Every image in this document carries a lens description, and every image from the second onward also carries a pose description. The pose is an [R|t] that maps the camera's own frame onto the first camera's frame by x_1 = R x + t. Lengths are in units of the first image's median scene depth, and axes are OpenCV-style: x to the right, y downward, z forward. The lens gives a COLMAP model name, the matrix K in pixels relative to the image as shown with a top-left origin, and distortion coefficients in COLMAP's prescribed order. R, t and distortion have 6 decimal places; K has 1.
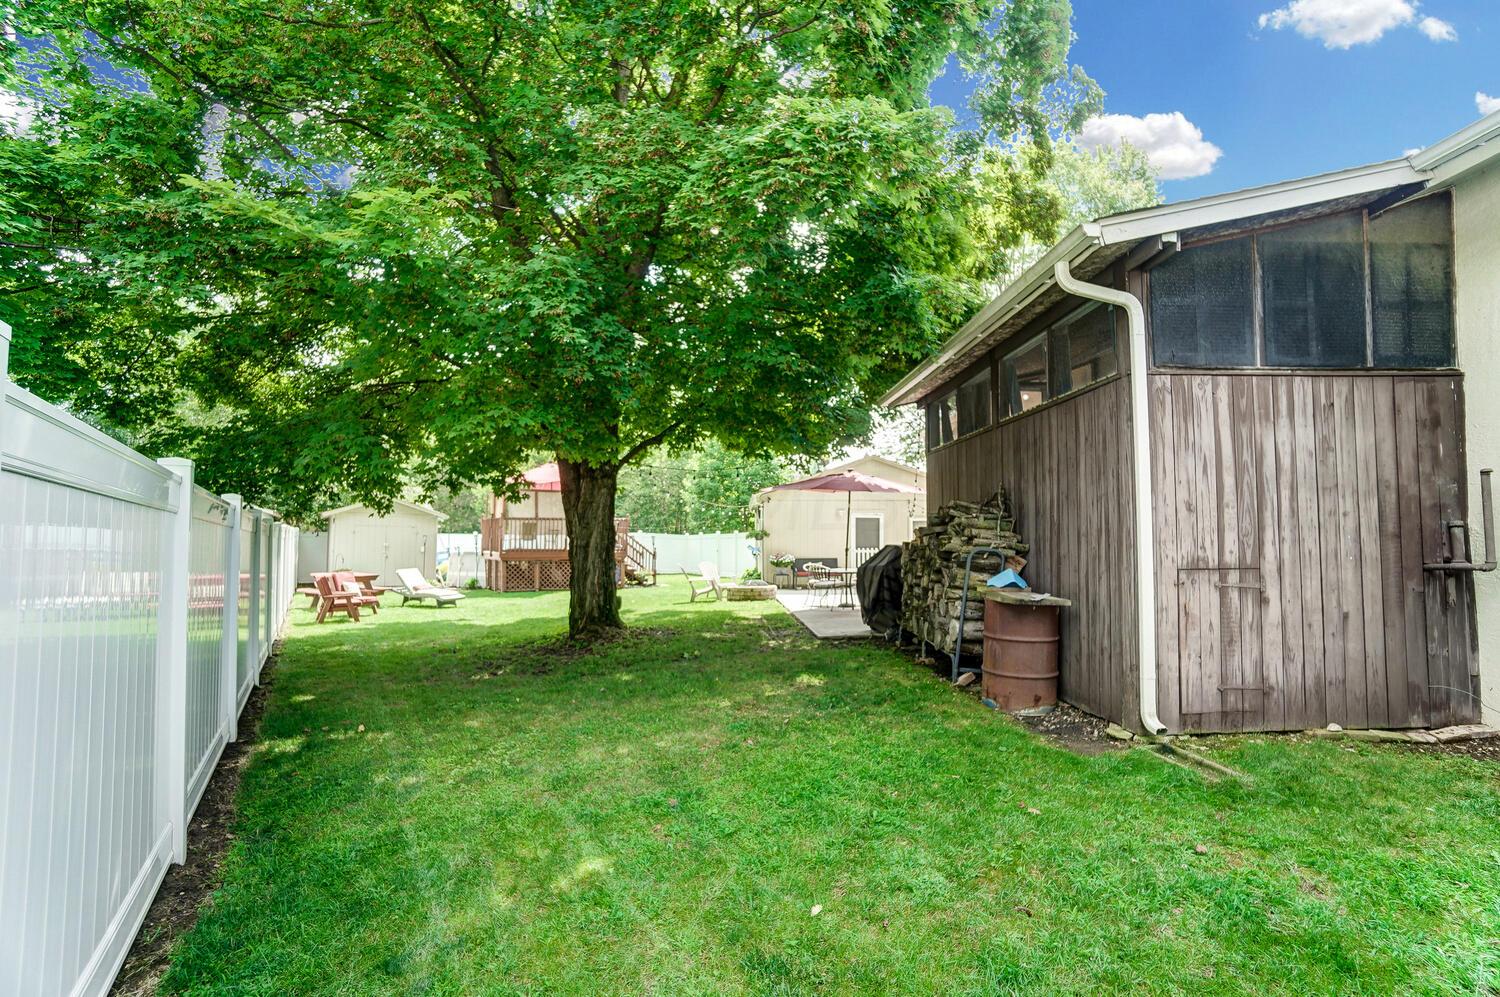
lens RADIAL K [[667.9, 0, 740.5], [0, 667.9, 495.8], [0, 0, 1]] dist [-0.065259, 0.021957]
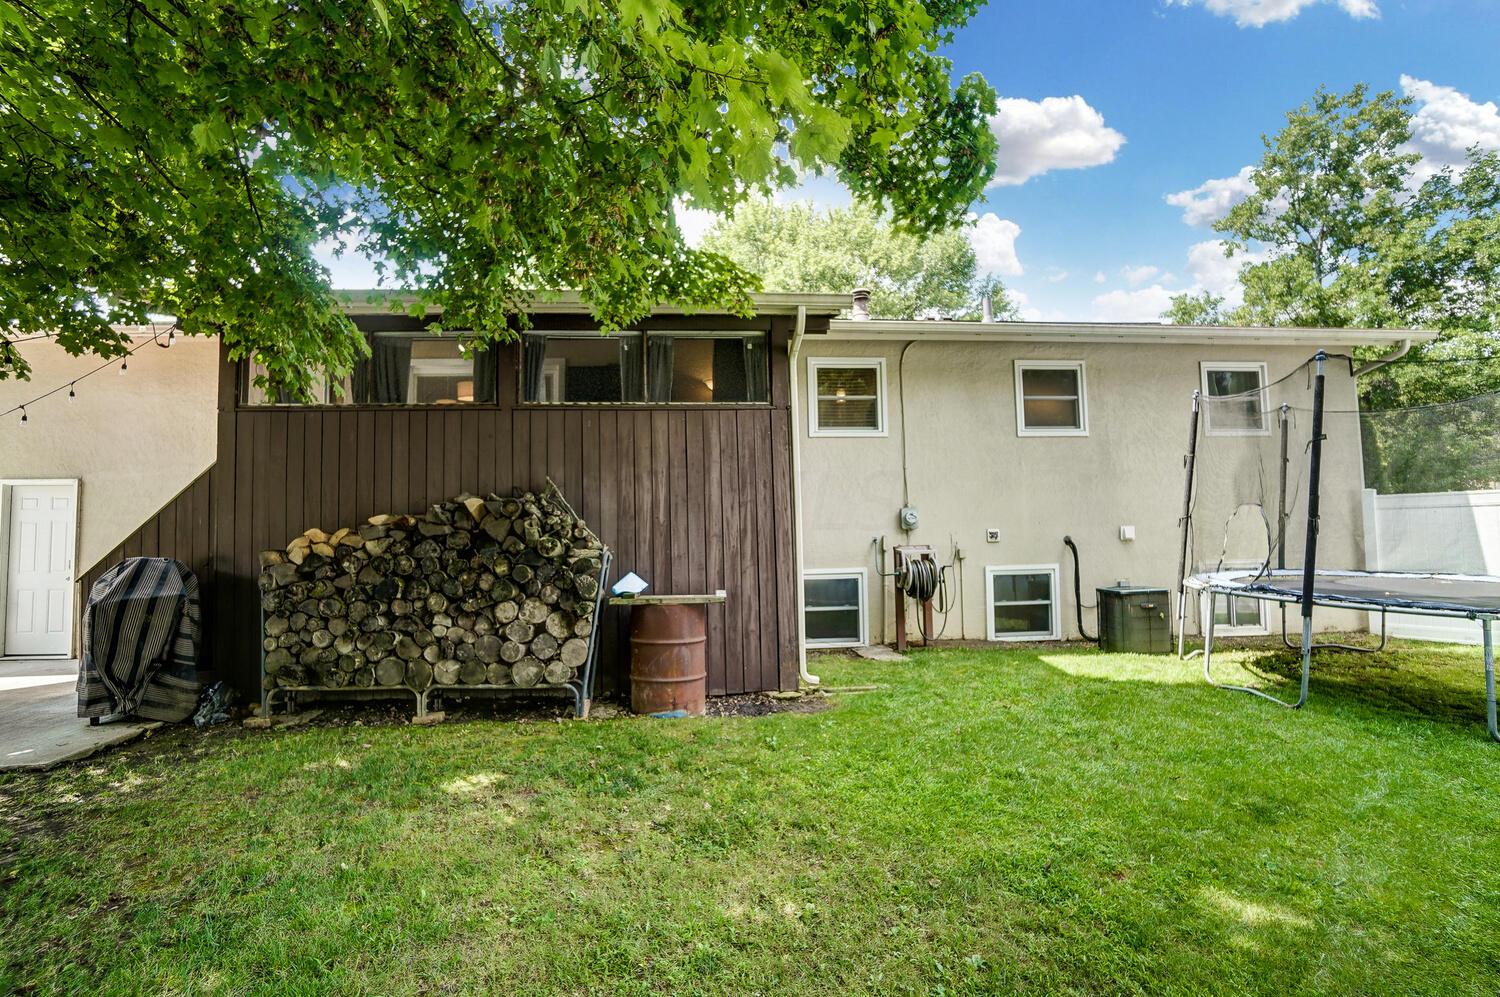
lens RADIAL K [[685.8, 0, 723.5], [0, 685.8, 519.7], [0, 0, 1]] dist [-0.074206, 0.027241]
pose [[-0.035562, 0.025703, 0.999037, -0.625517], [-0.047539, 0.998494, -0.027381, 0.062419], [-0.998236, -0.048466, -0.034286, 1.013073]]
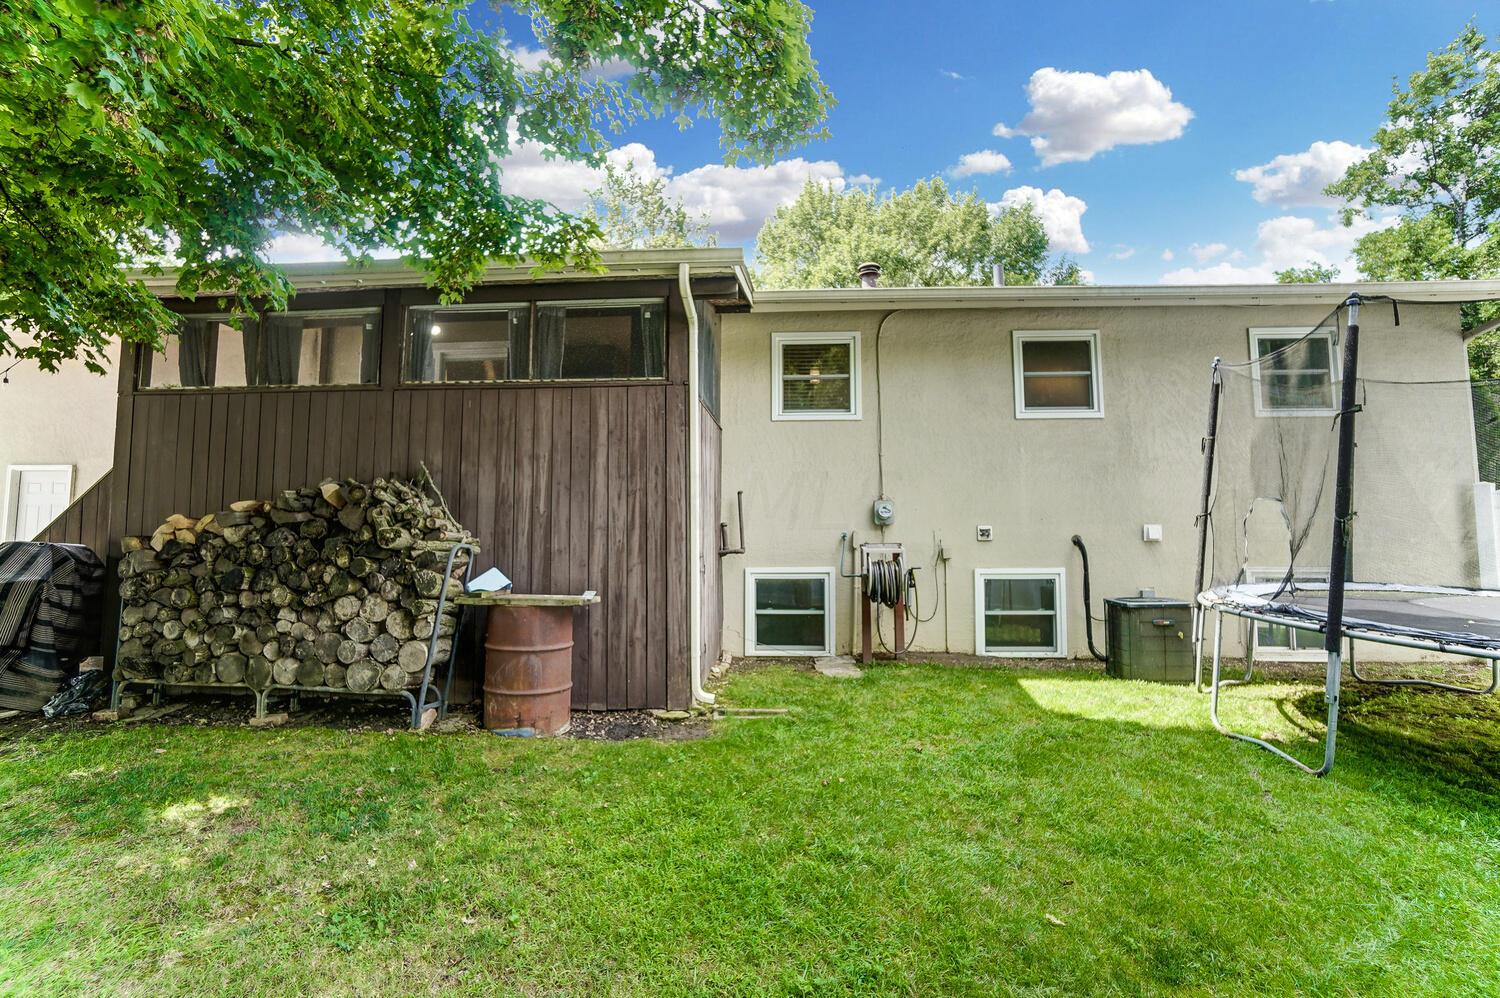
lens RADIAL K [[667.9, 0, 740.5], [0, 667.9, 496.3], [0, 0, 1]] dist [-0.065259, 0.021957]
pose [[0.095424, 0.050037, 0.994178, -0.440756], [-0.063248, 0.997023, -0.044109, 0.040984], [-0.993425, -0.058670, 0.098305, 0.687167]]
